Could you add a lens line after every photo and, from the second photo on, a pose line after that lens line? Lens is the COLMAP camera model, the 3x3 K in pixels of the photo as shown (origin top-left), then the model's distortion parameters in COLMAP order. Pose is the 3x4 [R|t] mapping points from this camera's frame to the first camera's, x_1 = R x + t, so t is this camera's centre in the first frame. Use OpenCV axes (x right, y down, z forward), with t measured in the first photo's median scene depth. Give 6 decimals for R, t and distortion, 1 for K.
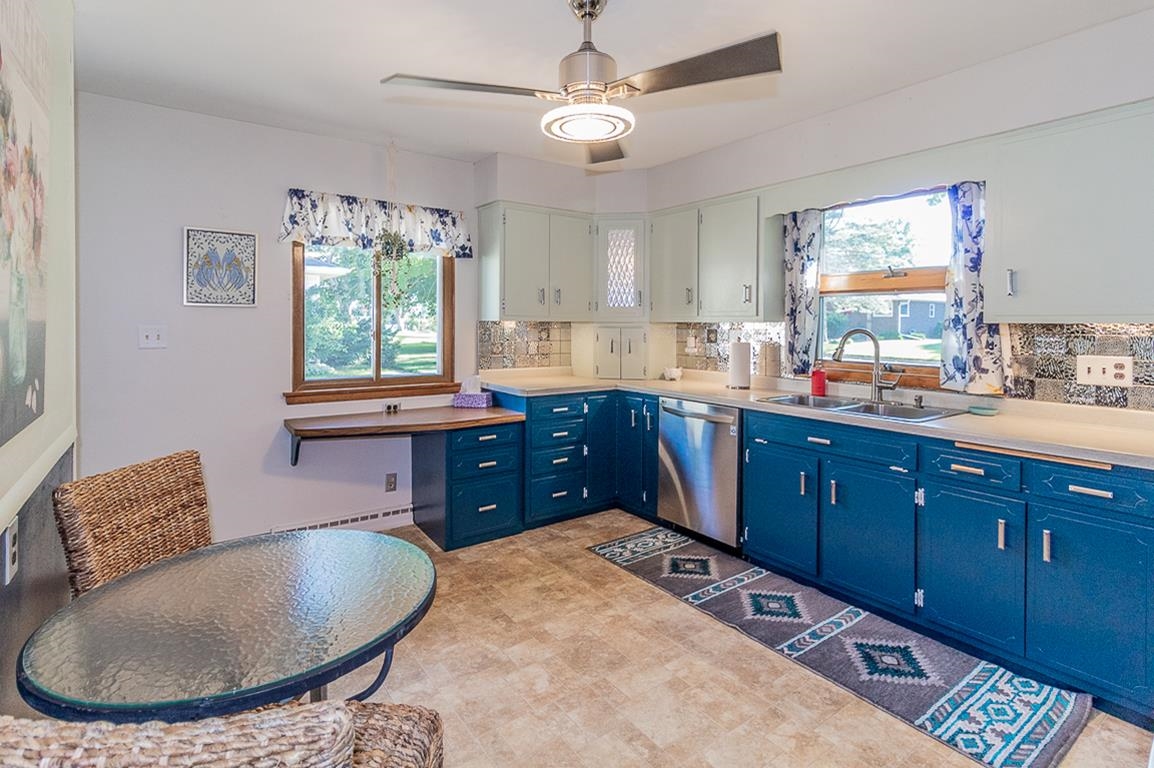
lens RADIAL K [[555.3, 0, 572.1], [0, 555.3, 324.3], [0, 0, 1]] dist [0.003779, 0.001318]
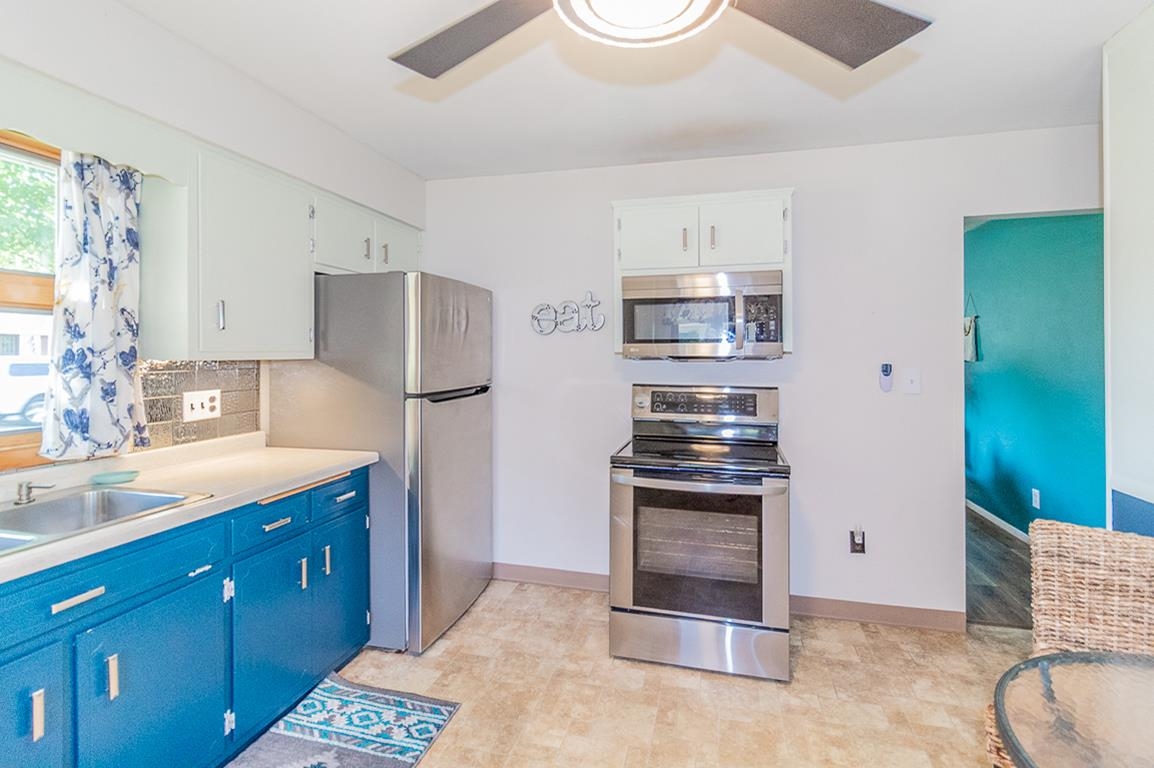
lens RADIAL K [[546.8, 0, 585.3], [0, 546.8, 351.0], [0, 0, 1]] dist [0.000826, 0.000113]
pose [[-0.645604, -0.004134, 0.763661, -0.252726], [-0.001789, 0.999991, 0.003901, -0.020291], [-0.763670, 0.001152, -0.645605, 1.071341]]
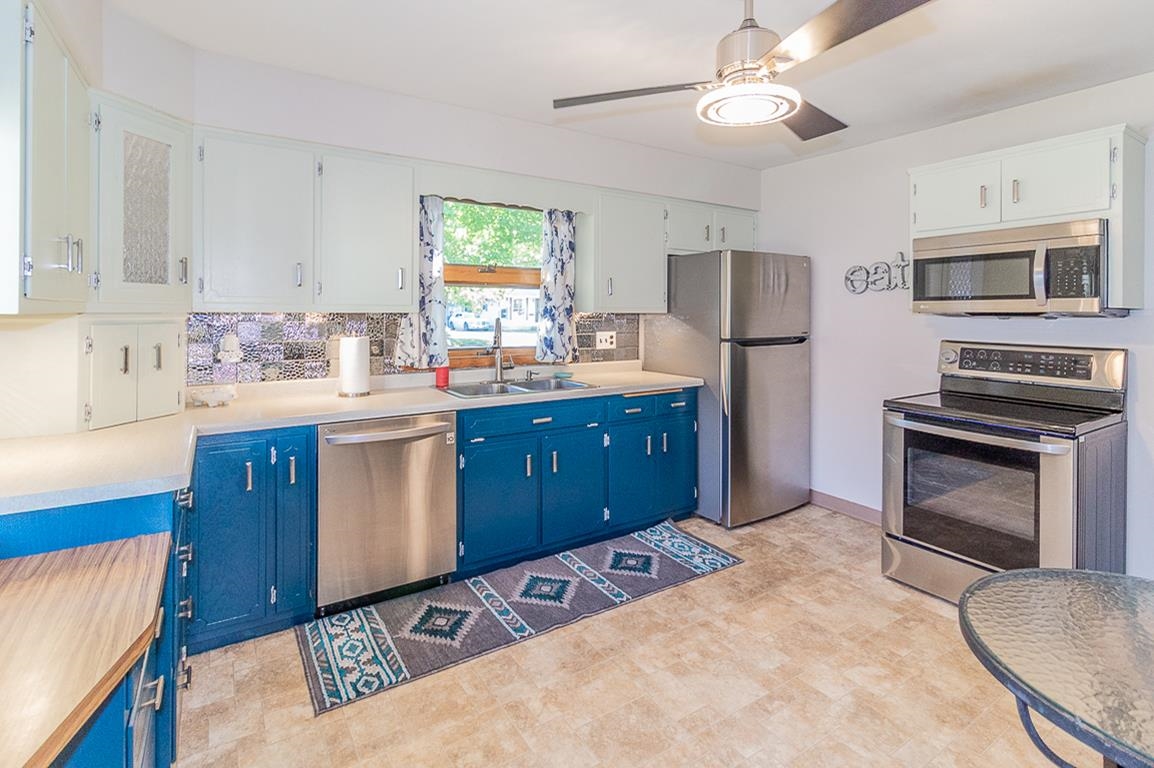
lens RADIAL K [[559.4, 0, 575.2], [0, 559.4, 307.0], [0, 0, 1]] dist [0.002374, 0.000358]
pose [[0.051221, 0.002488, 0.998684, -0.726276], [-0.001216, 0.999996, -0.002429, -0.013769], [-0.998687, -0.001090, 0.051224, 0.971107]]
